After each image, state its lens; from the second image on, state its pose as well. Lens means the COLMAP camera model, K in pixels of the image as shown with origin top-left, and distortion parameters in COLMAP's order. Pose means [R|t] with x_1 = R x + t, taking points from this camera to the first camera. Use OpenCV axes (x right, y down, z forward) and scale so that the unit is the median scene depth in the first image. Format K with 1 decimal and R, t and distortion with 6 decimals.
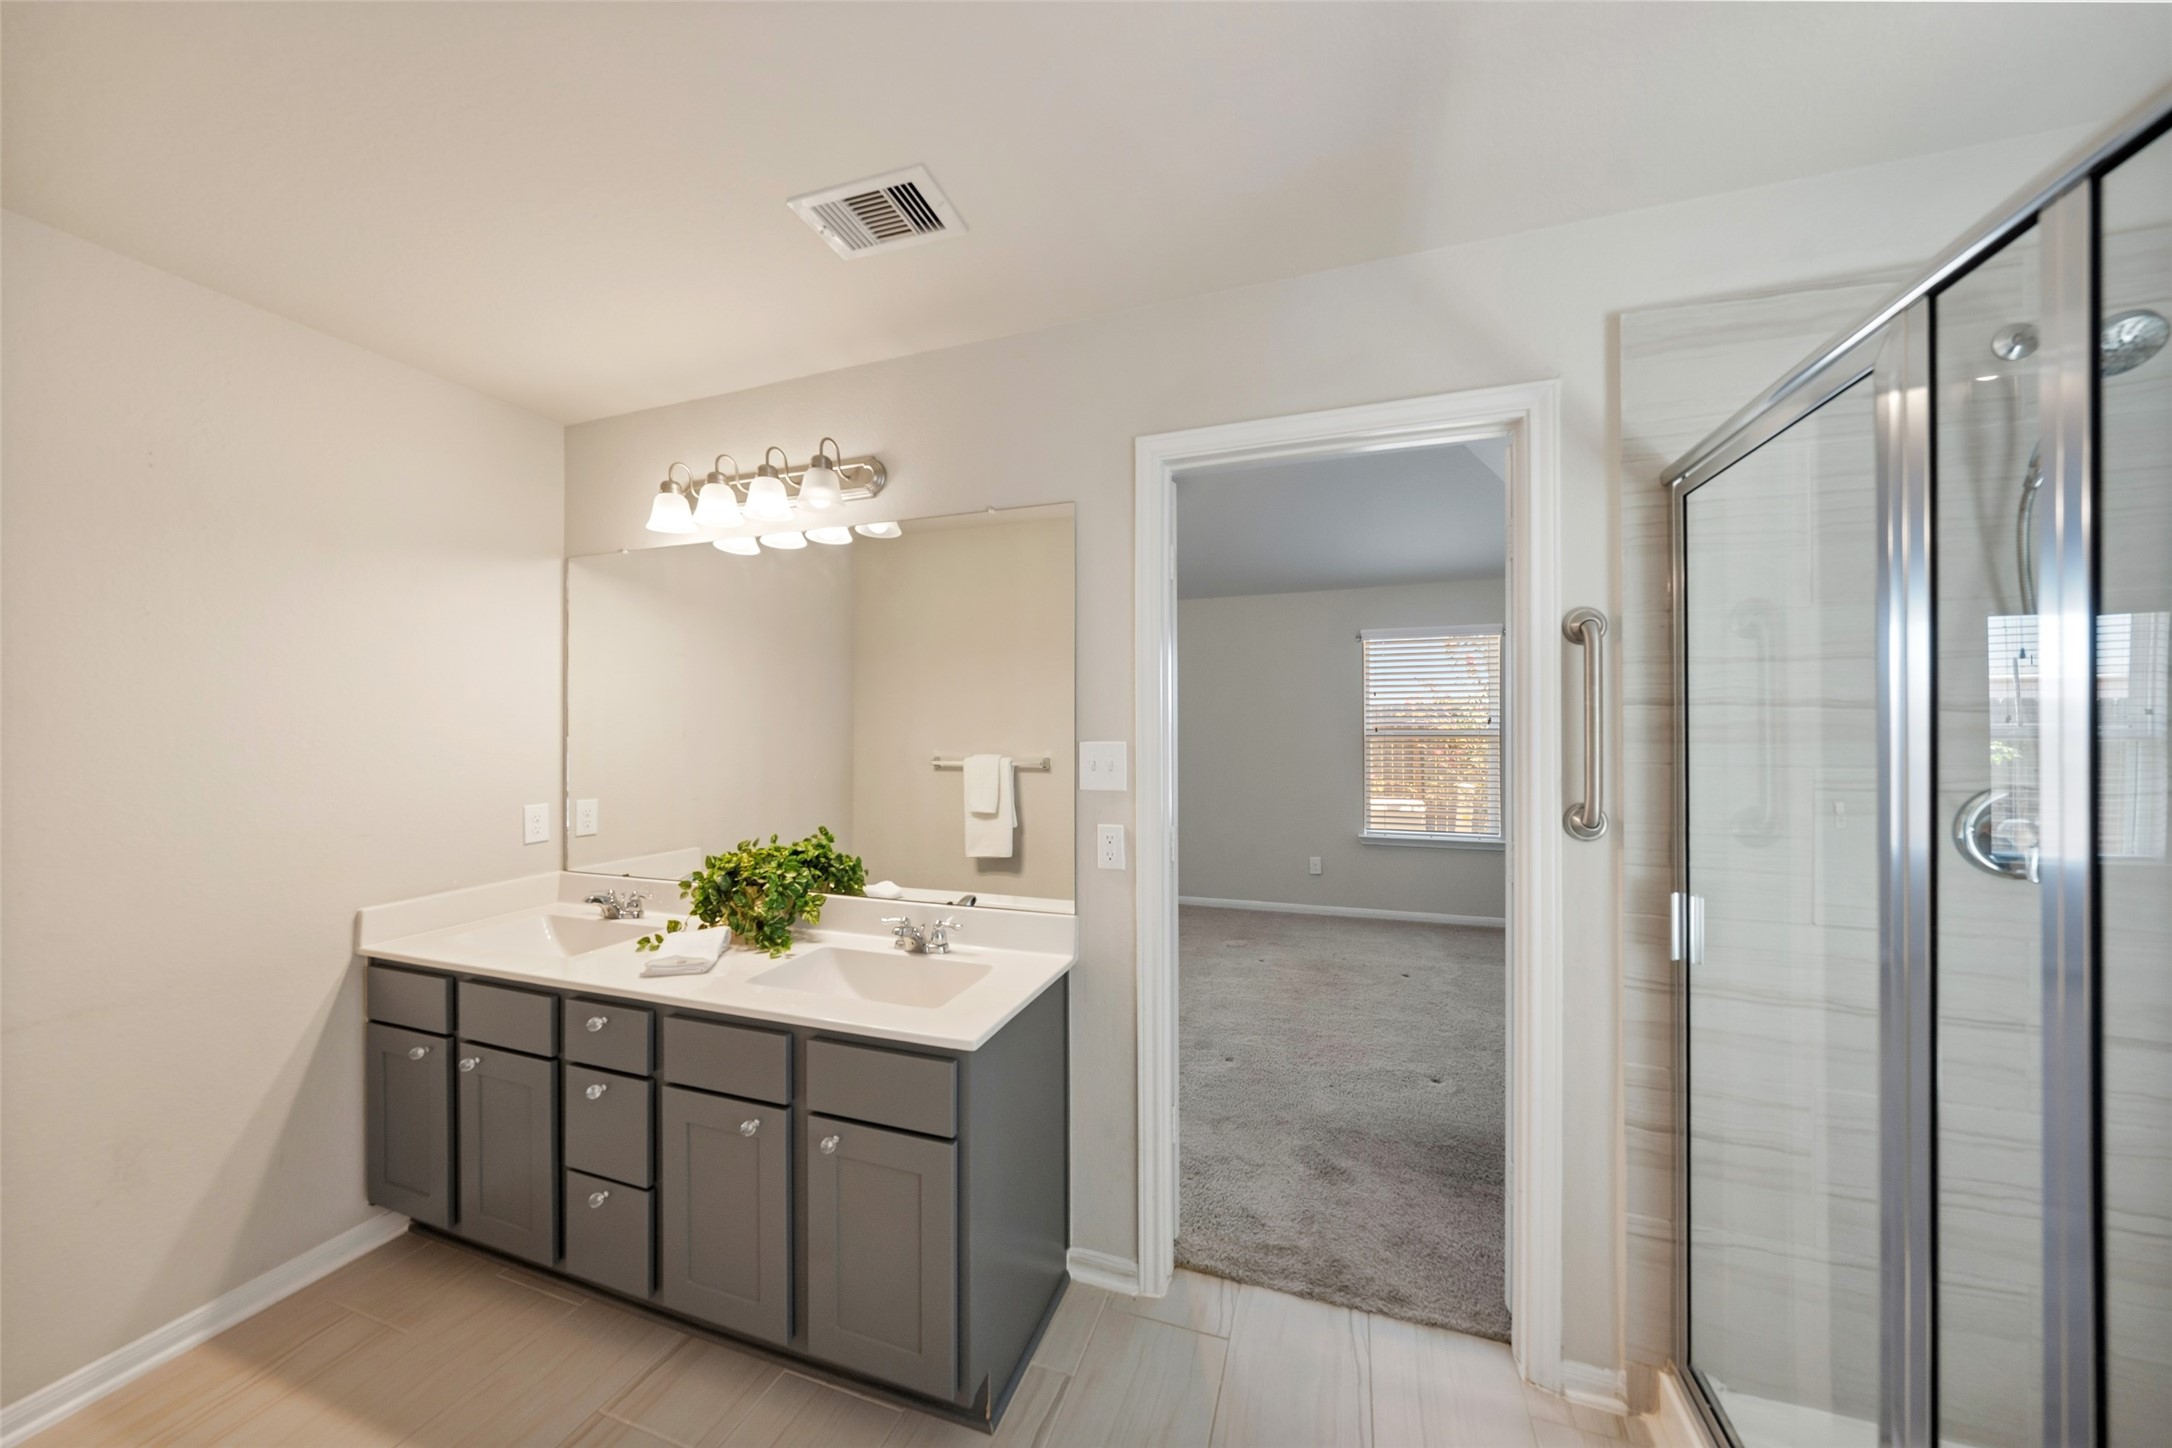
lens RADIAL K [[768.5, 0, 1086.0], [0, 768.5, 724.0], [0, 0, 1]] dist [-0.001270, -0.000117]
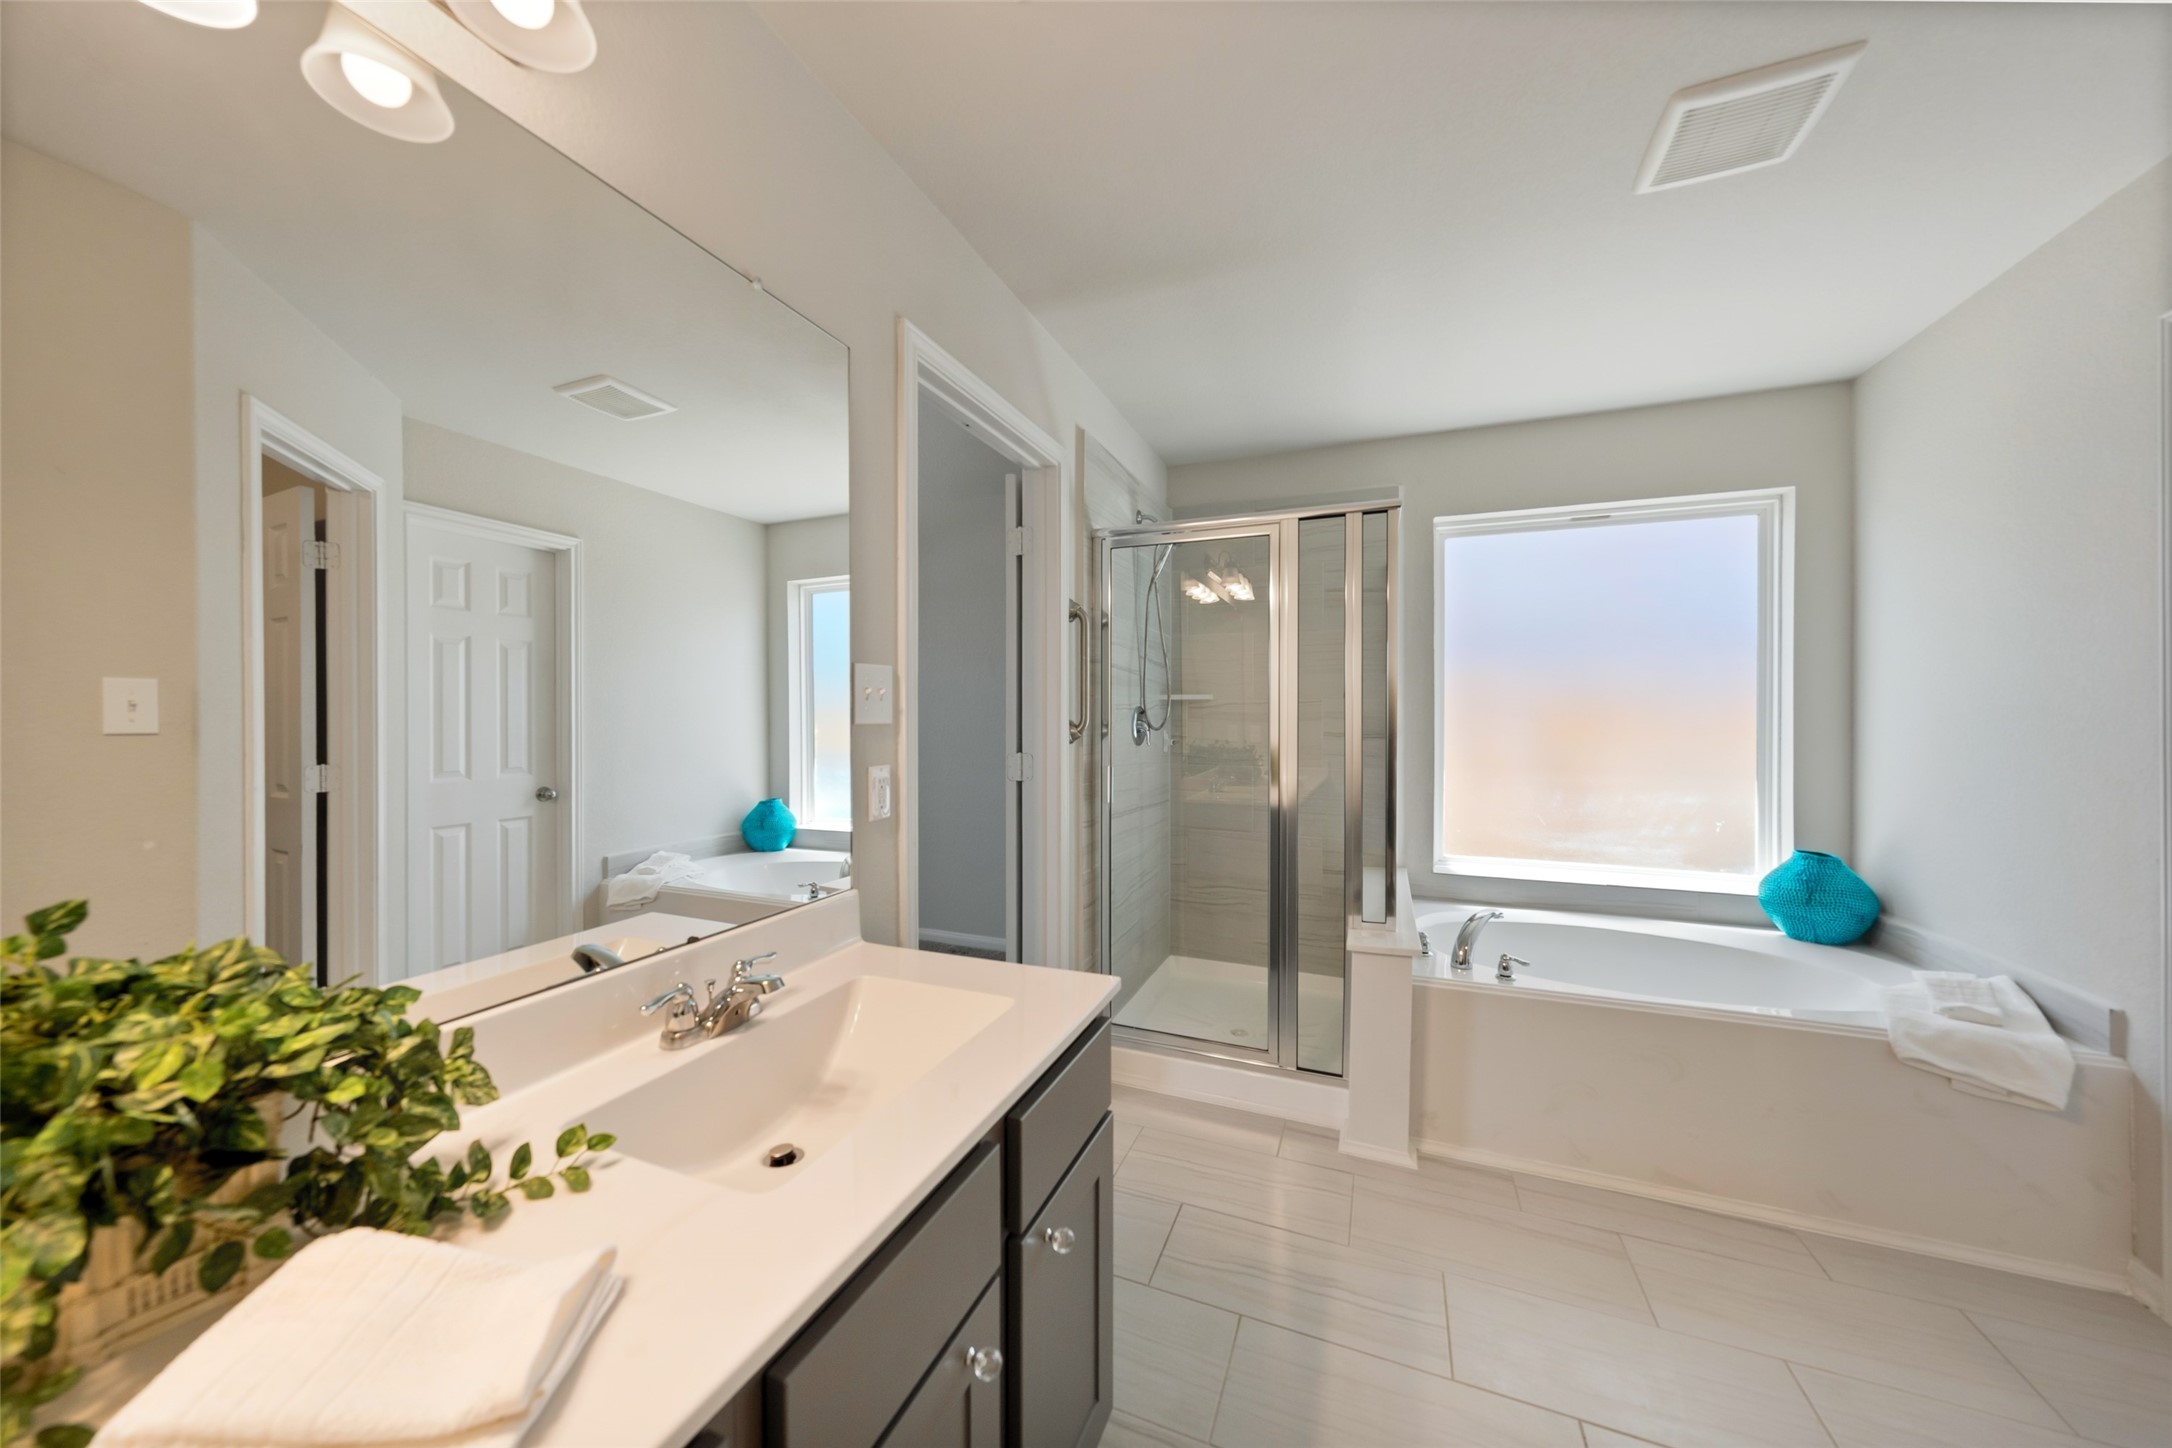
lens RADIAL K [[768.5, 0, 1086.0], [0, 768.5, 724.0], [0, 0, 1]] dist [-0.001270, -0.000117]
pose [[0.036358, -0.008055, 0.999306, -0.782477], [0.003304, 0.999963, 0.007940, 0.080528], [-0.999333, 0.003013, 0.036384, 0.758560]]
